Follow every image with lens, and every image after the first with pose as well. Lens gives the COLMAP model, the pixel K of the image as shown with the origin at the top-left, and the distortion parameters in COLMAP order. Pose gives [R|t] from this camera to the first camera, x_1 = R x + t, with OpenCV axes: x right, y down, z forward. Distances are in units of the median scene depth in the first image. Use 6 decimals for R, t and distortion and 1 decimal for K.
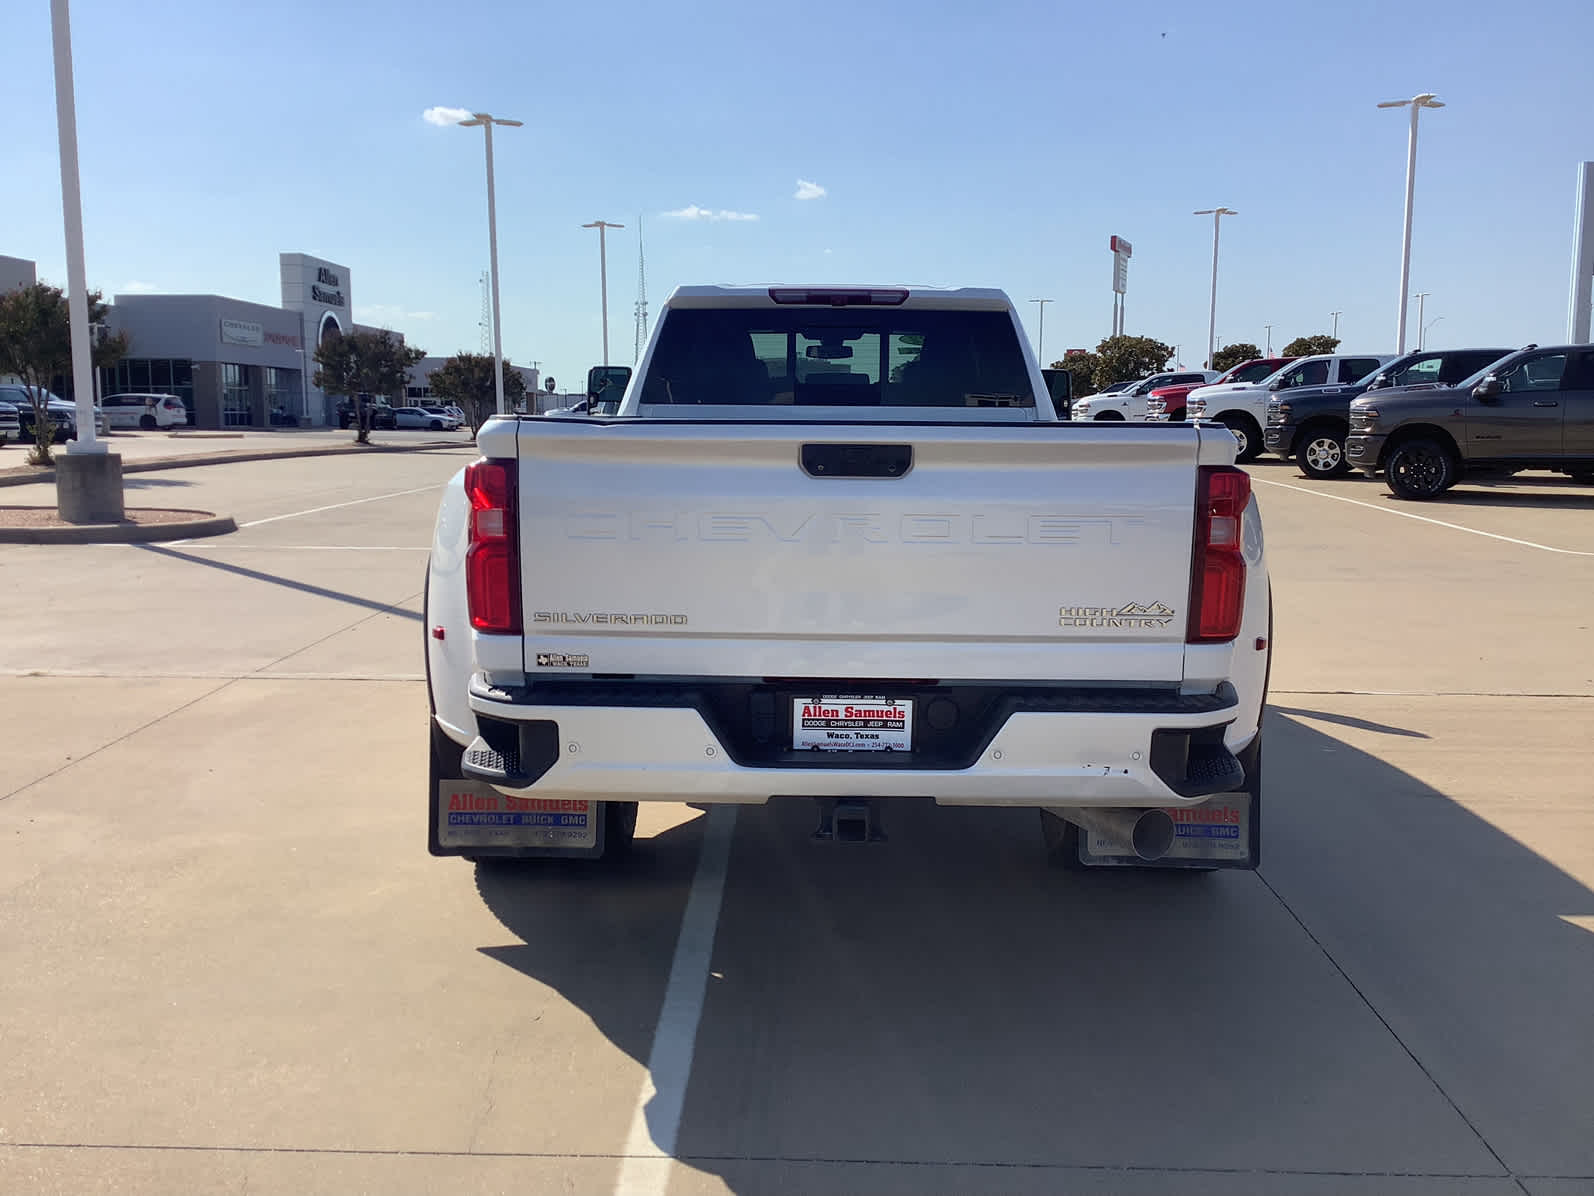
lens RADIAL K [[1437.3, 0, 797.0], [0, 1437.3, 598.0], [0, 0, 1]] dist [0.016225, 0.316513]
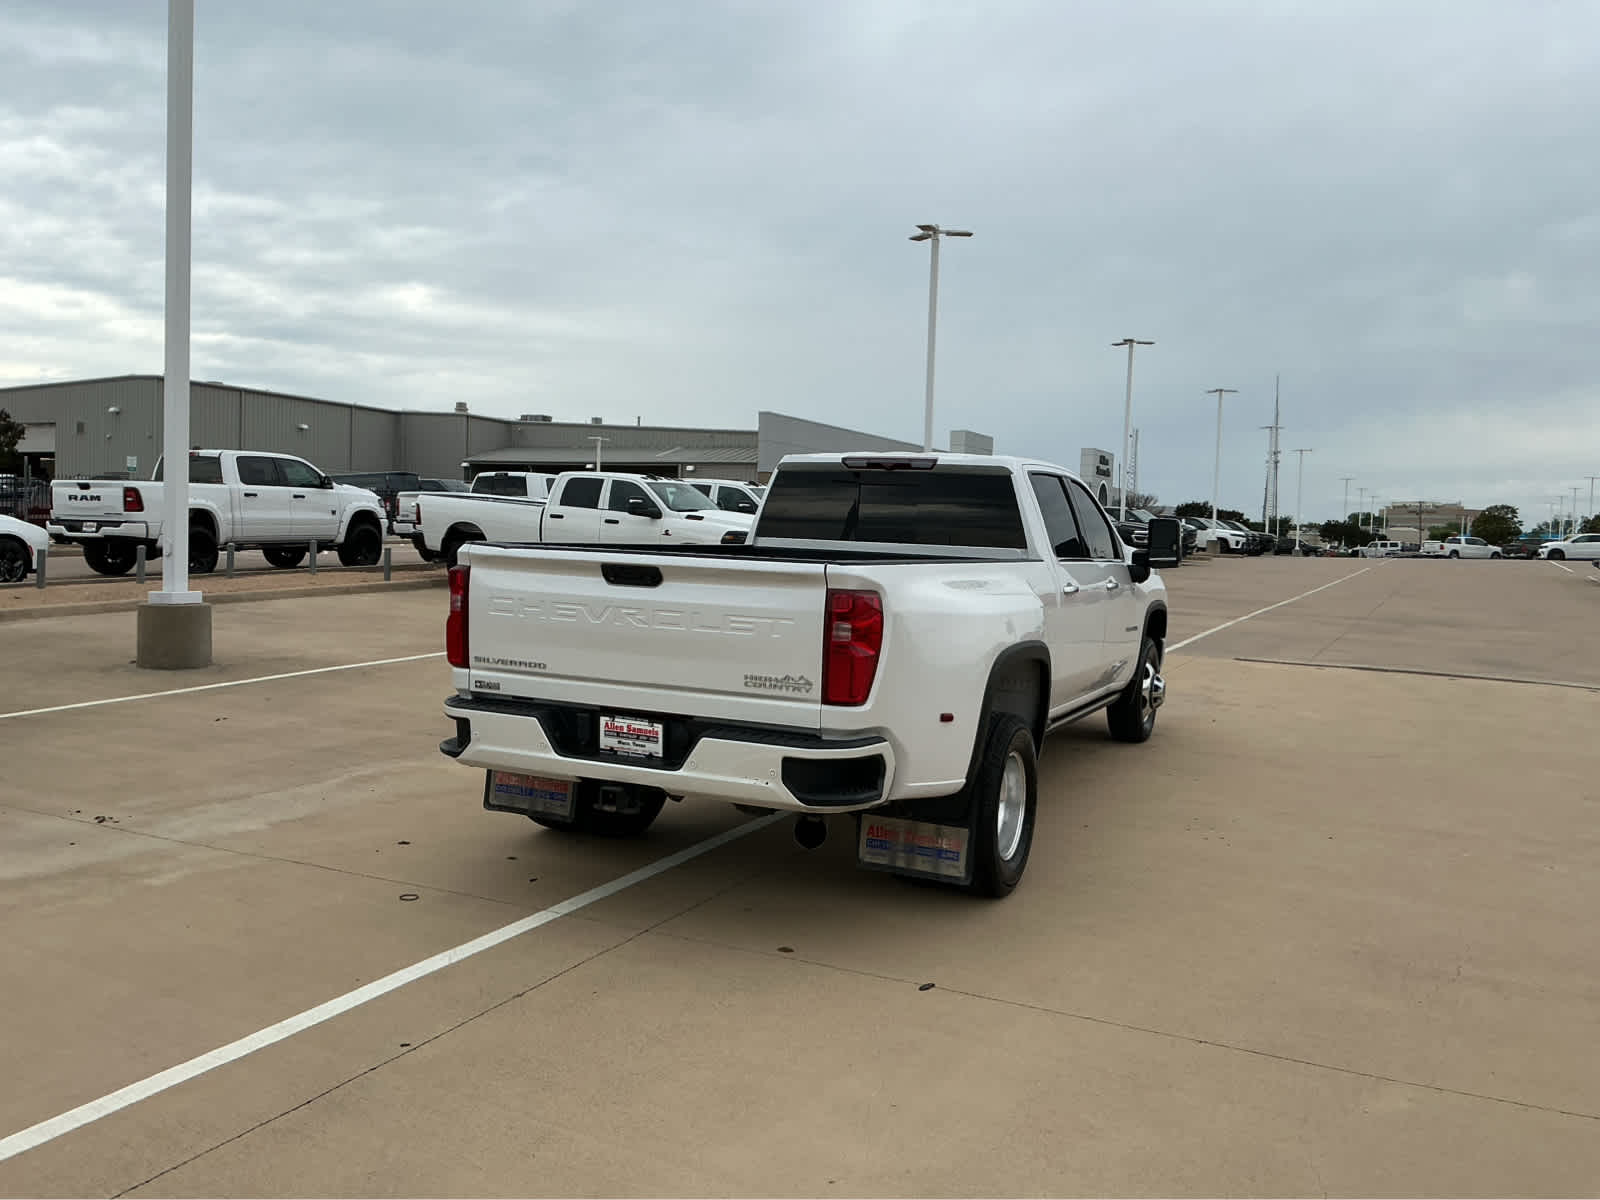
lens RADIAL K [[1316.3, 0, 800.0], [0, 1316.3, 600.0], [0, 0, 1]] dist [0.104579, -0.191422]
pose [[0.911243, 0.049195, -0.408921, 0.803875], [-0.082756, 0.994463, -0.064774, 0.014098], [0.403470, 0.092865, 0.910268, -0.282576]]
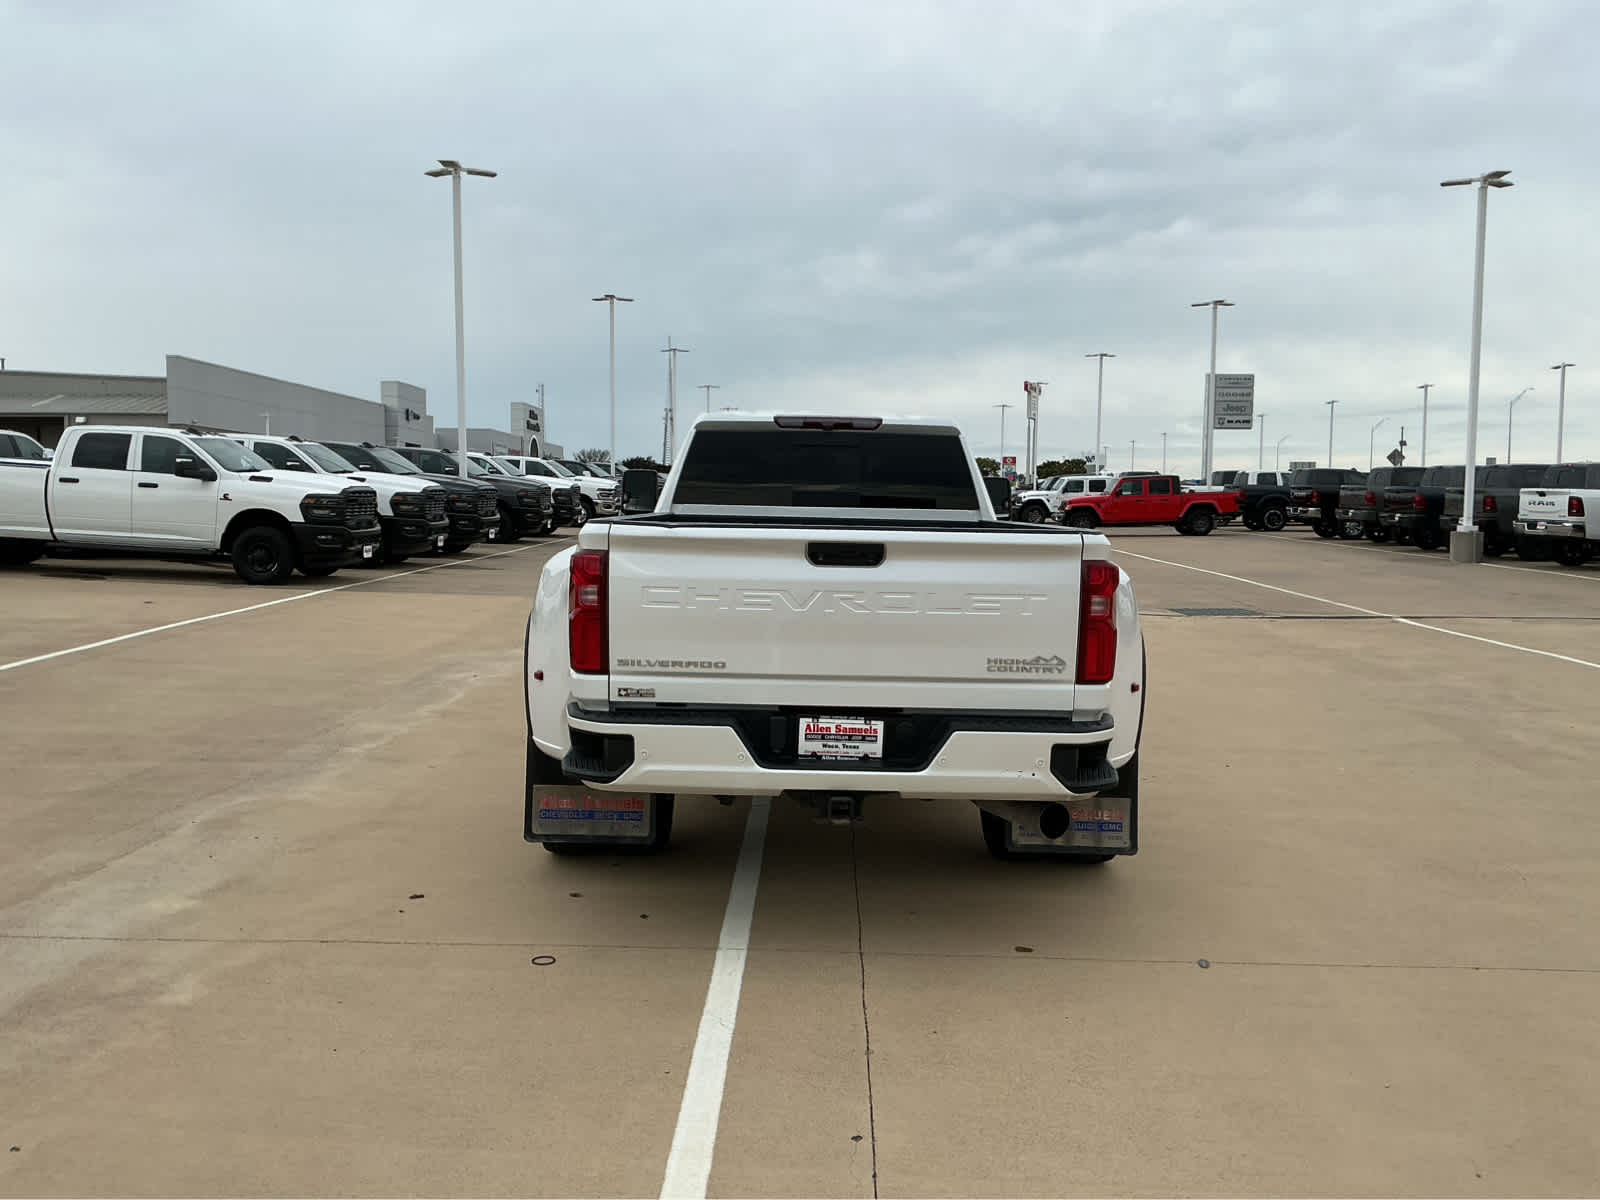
lens RADIAL K [[1316.3, 0, 800.0], [0, 1316.3, 600.0], [0, 0, 1]] dist [0.104579, -0.191422]
pose [[0.999815, 0.008882, 0.017075, -0.025209], [-0.008004, 0.998675, -0.050838, 0.016894], [-0.017504, 0.050692, 0.998561, -0.300485]]
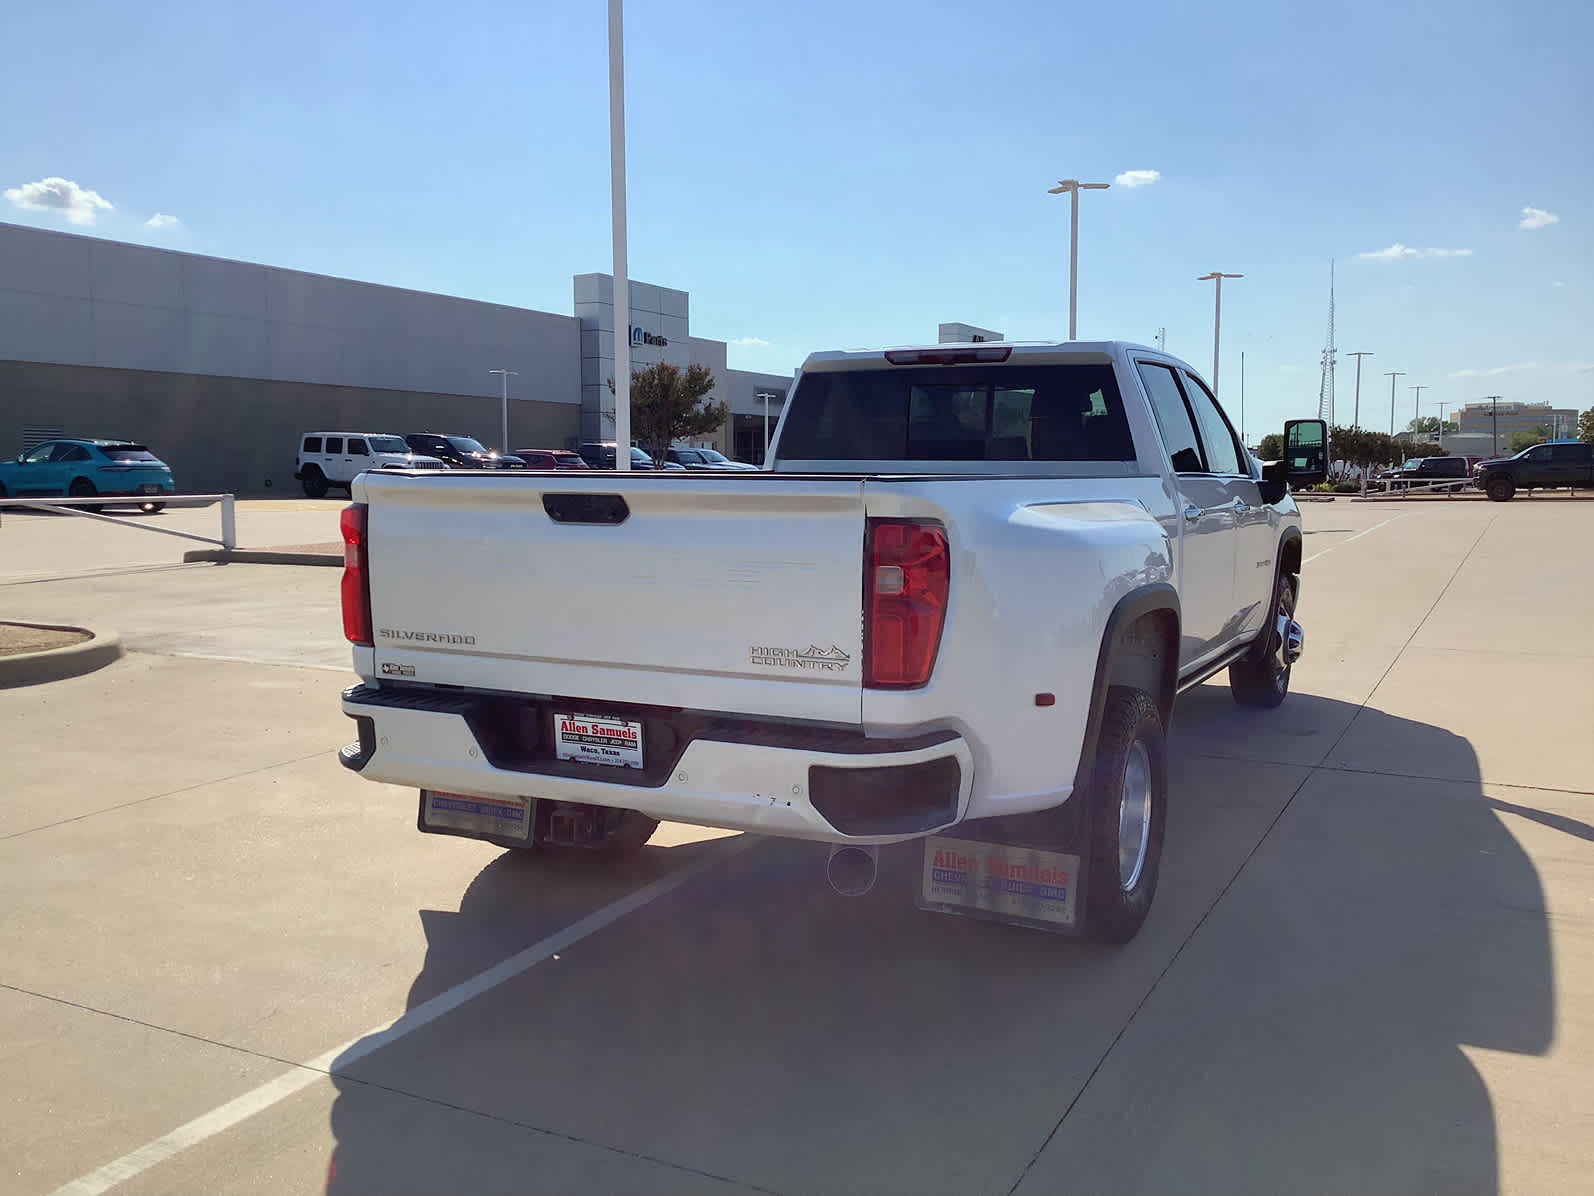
lens RADIAL K [[1432.1, 0, 797.0], [0, 1432.1, 598.0], [0, 0, 1]] dist [0.111332, -0.188391]
pose [[0.897820, 0.036715, -0.438830, 0.671363], [-0.053406, 0.998241, -0.025748, -0.003714], [0.437113, 0.046553, 0.898201, 0.045820]]
